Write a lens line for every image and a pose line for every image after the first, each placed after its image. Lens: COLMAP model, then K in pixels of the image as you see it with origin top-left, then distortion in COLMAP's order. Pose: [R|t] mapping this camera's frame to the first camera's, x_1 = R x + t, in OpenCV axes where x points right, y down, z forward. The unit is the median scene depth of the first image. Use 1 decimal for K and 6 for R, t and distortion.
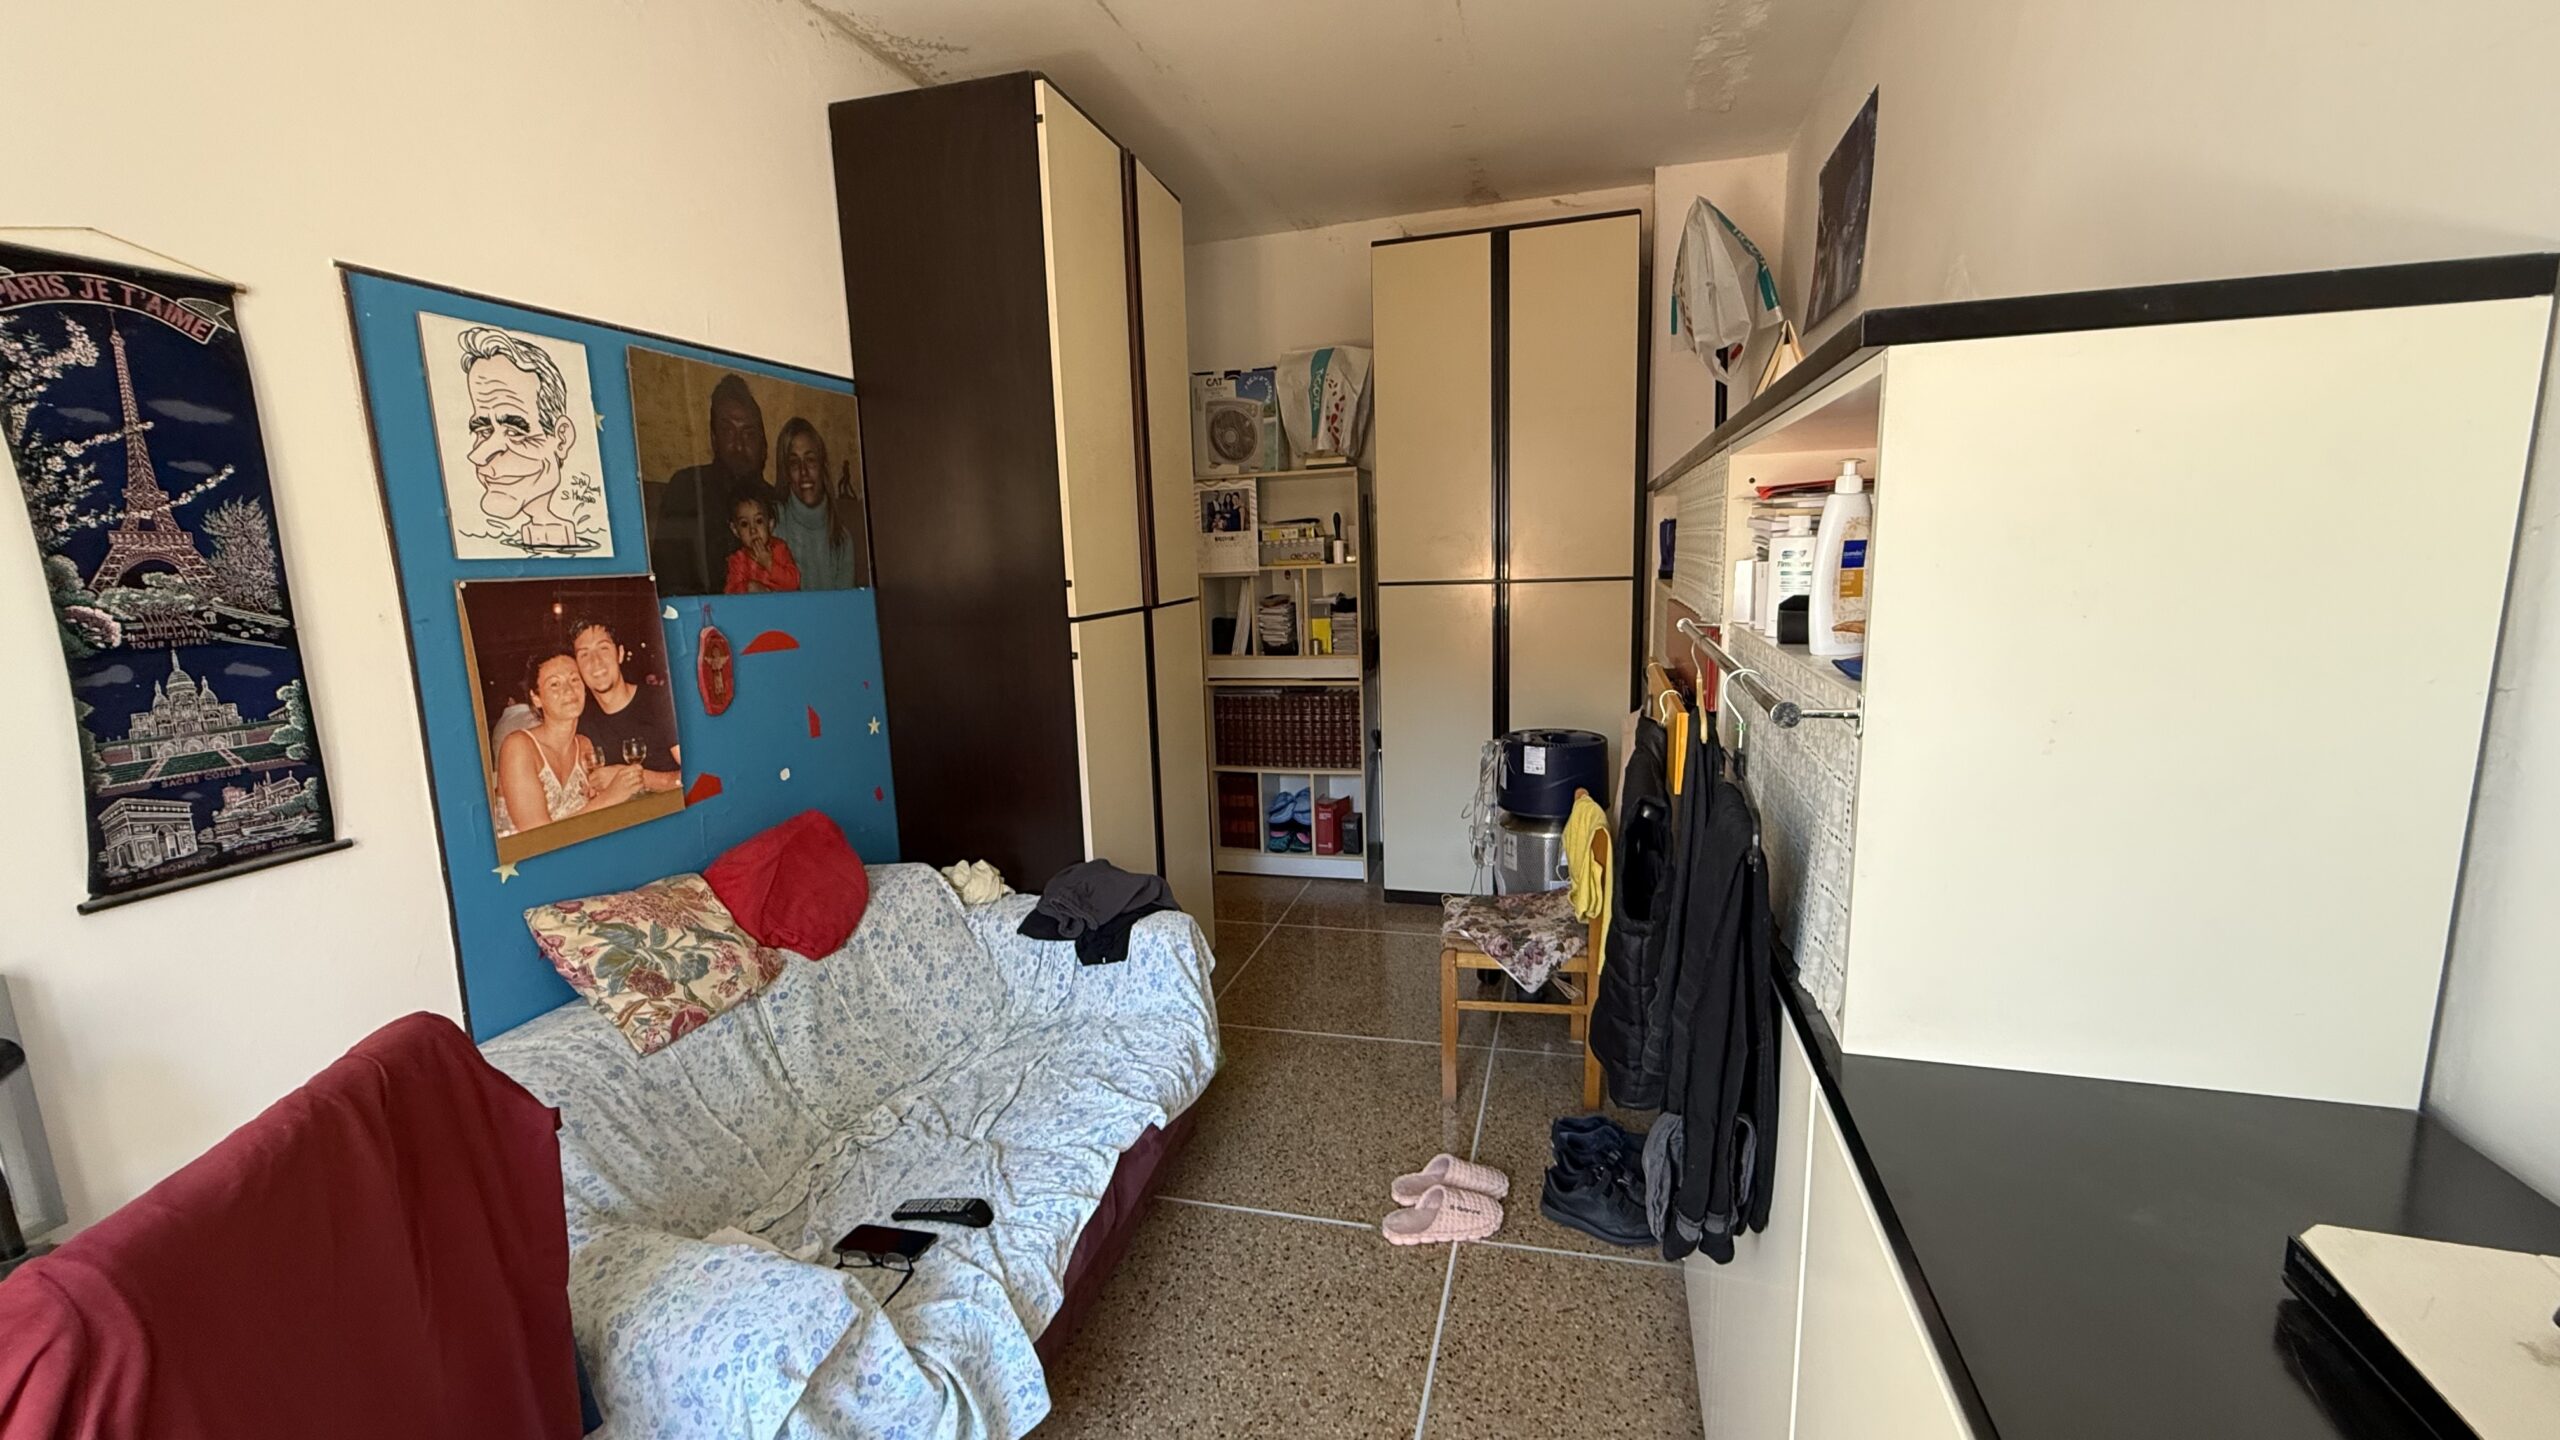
lens RADIAL K [[1019.9, 0, 1274.2], [0, 1019.9, 717.1], [0, 0, 1]] dist [-0.000320, 0.000187]
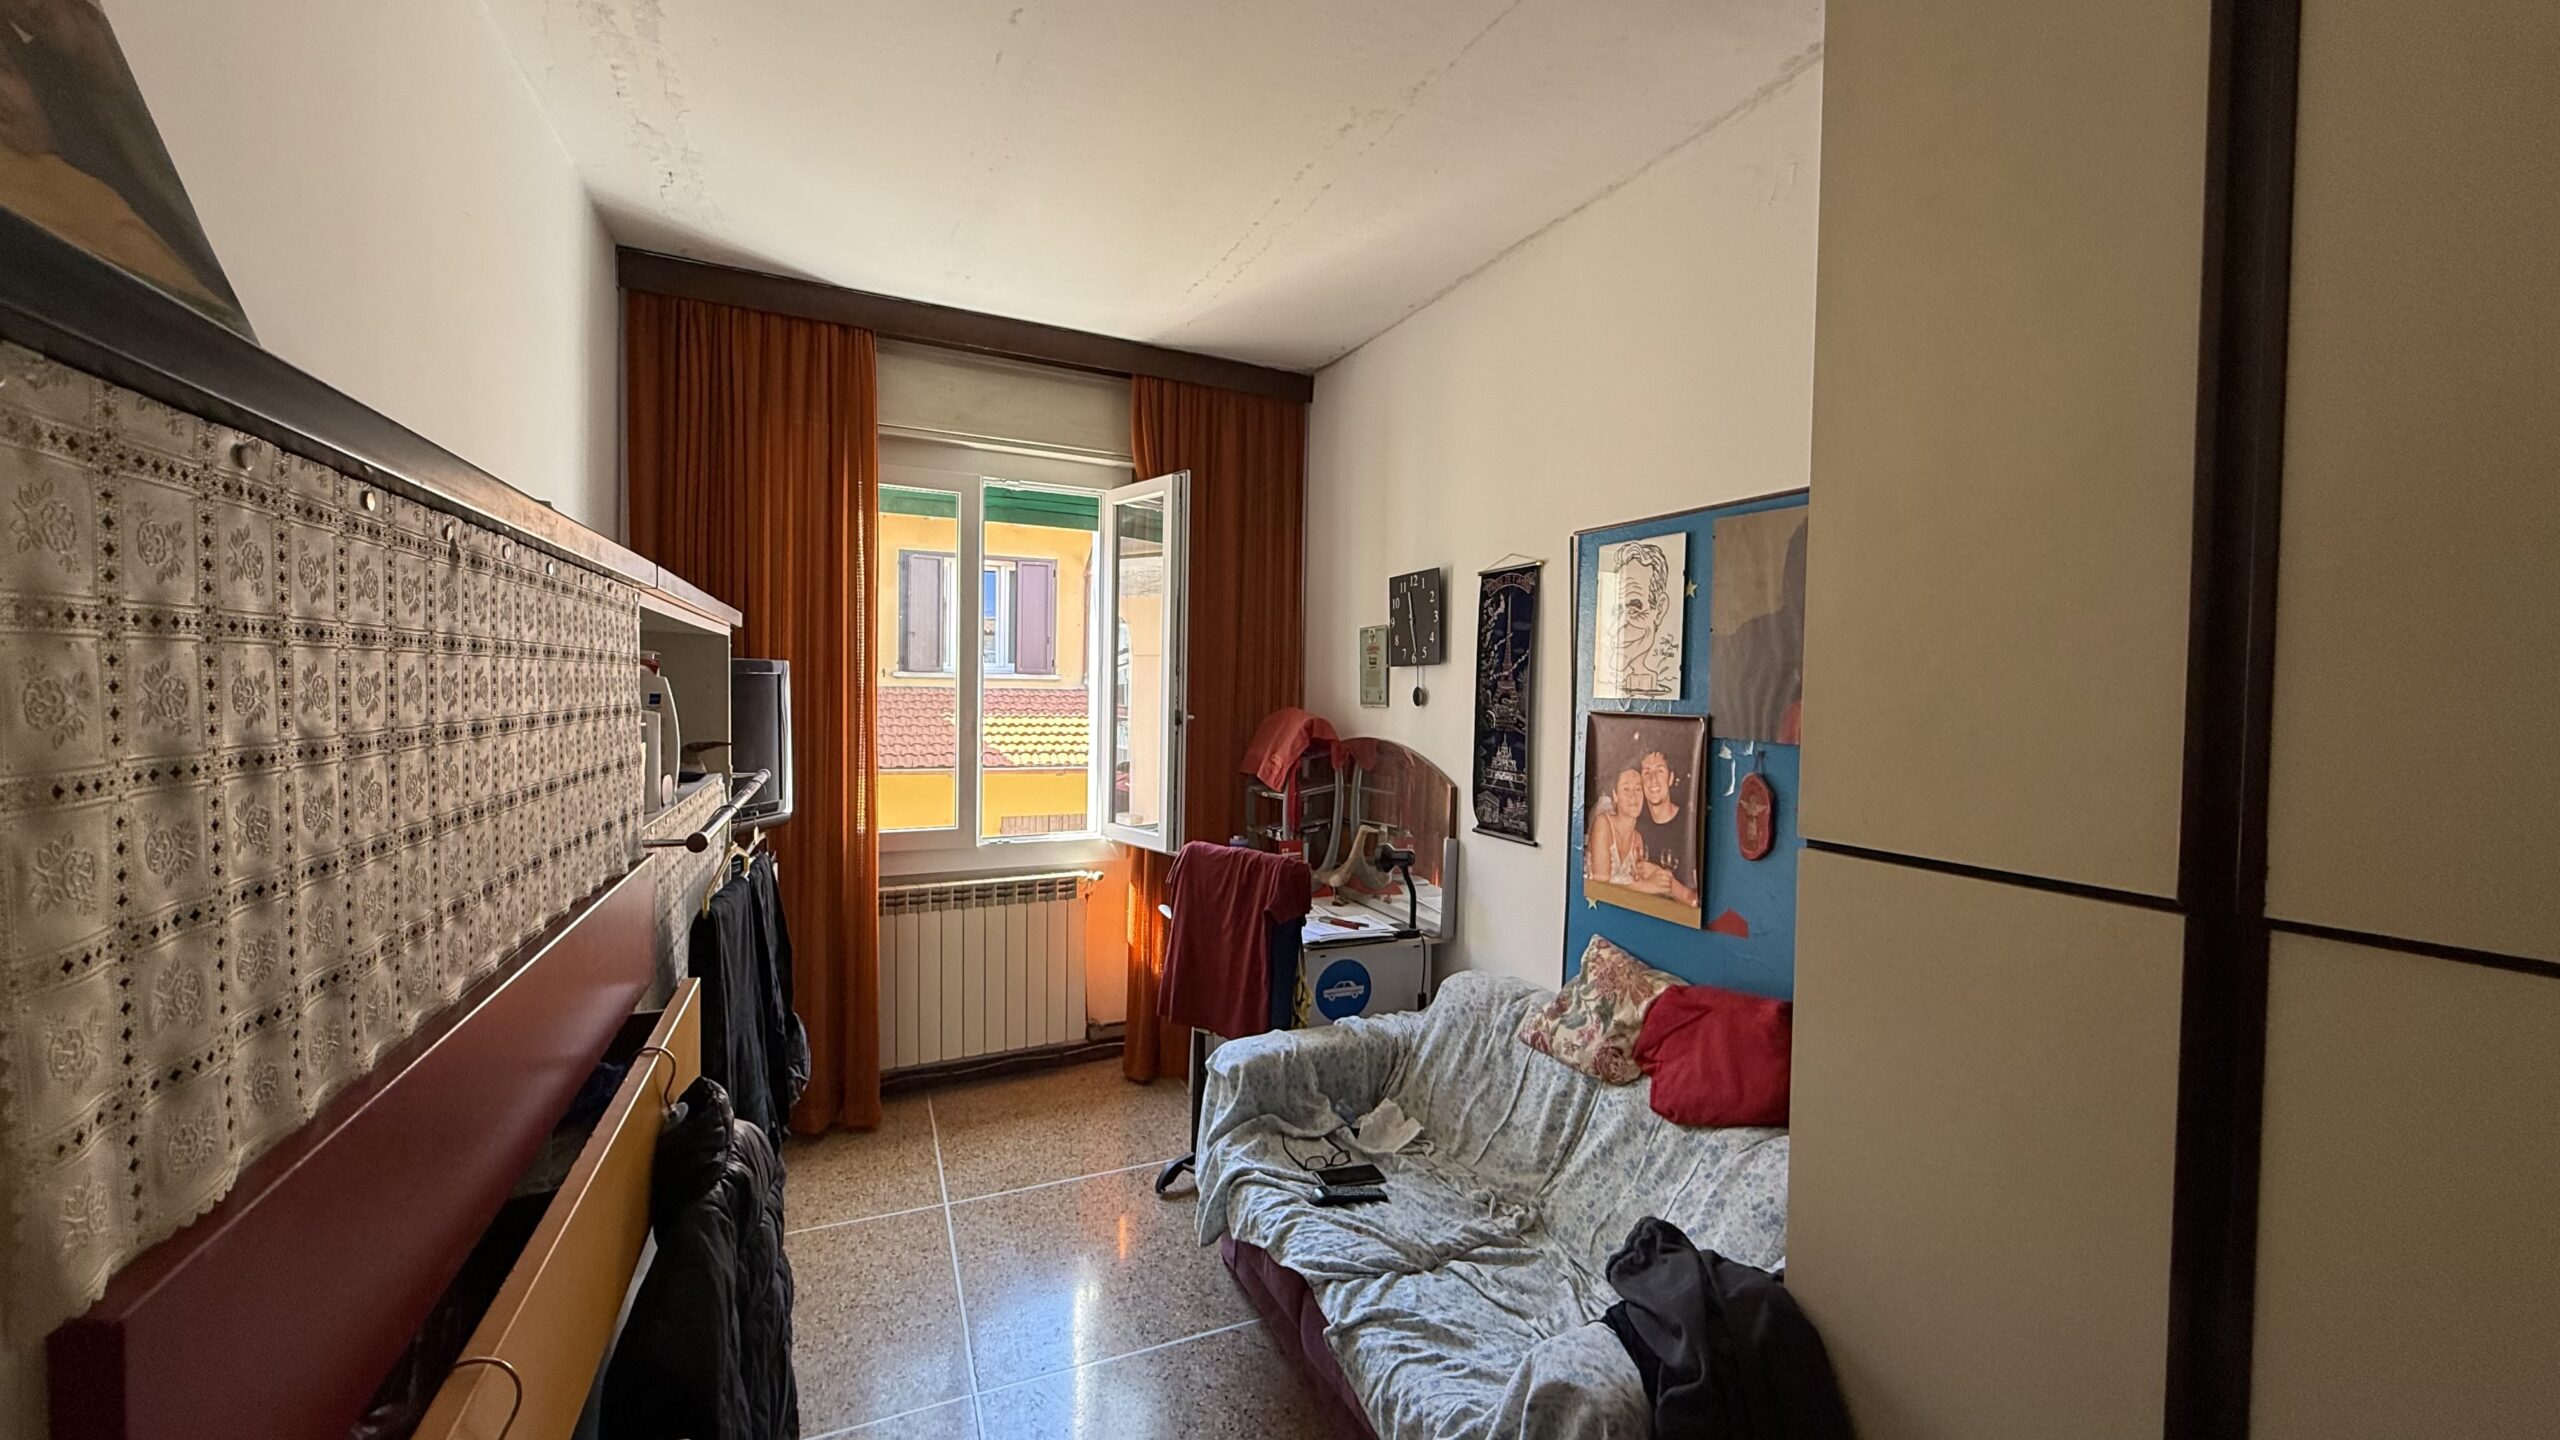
lens RADIAL K [[1019.9, 0, 1274.2], [0, 1019.9, 717.1], [0, 0, 1]] dist [-0.000320, 0.000187]
pose [[-0.778170, 0.038296, -0.626886, 0.437448], [-0.095976, 0.979165, 0.178955, -0.274152], [0.620678, 0.199424, -0.758281, 1.444786]]
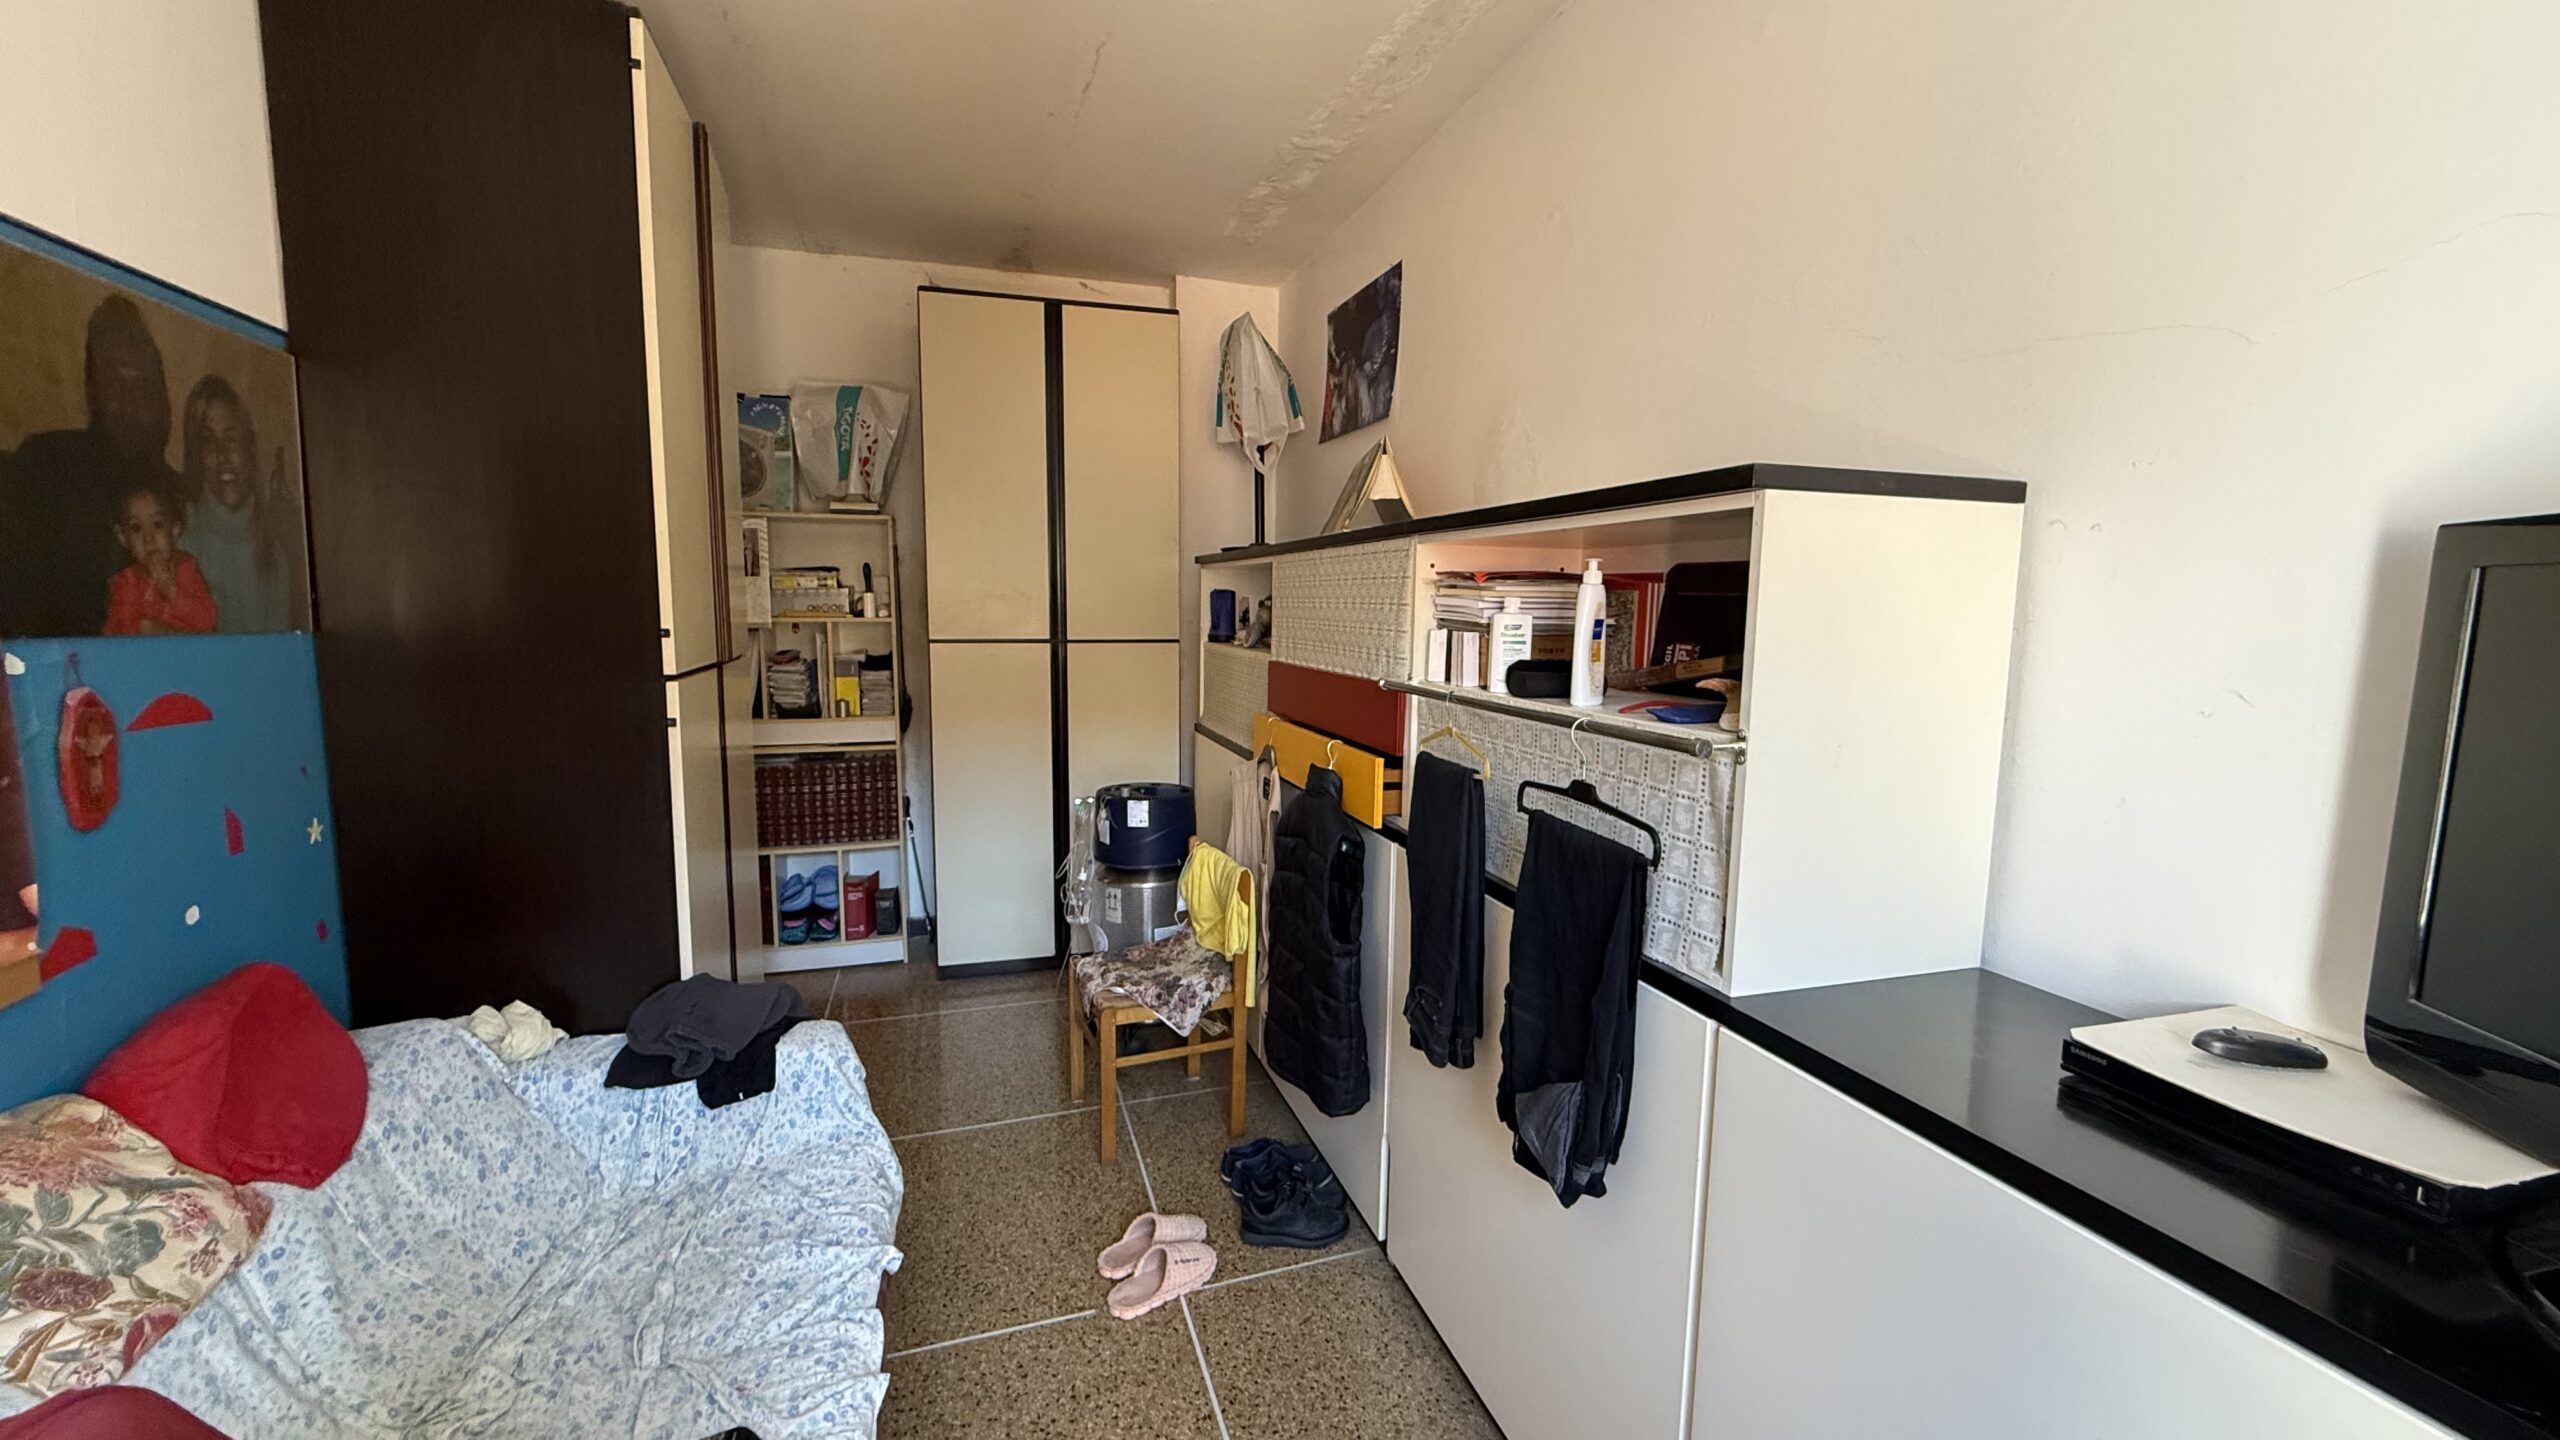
lens RADIAL K [[1019.9, 0, 1274.2], [0, 1019.9, 717.1], [0, 0, 1]] dist [-0.000320, 0.000187]
pose [[0.828342, -0.019570, 0.559881, -0.297627], [0.051901, 0.997772, -0.041912, -0.007243], [-0.557813, 0.063776, 0.827513, 0.082426]]
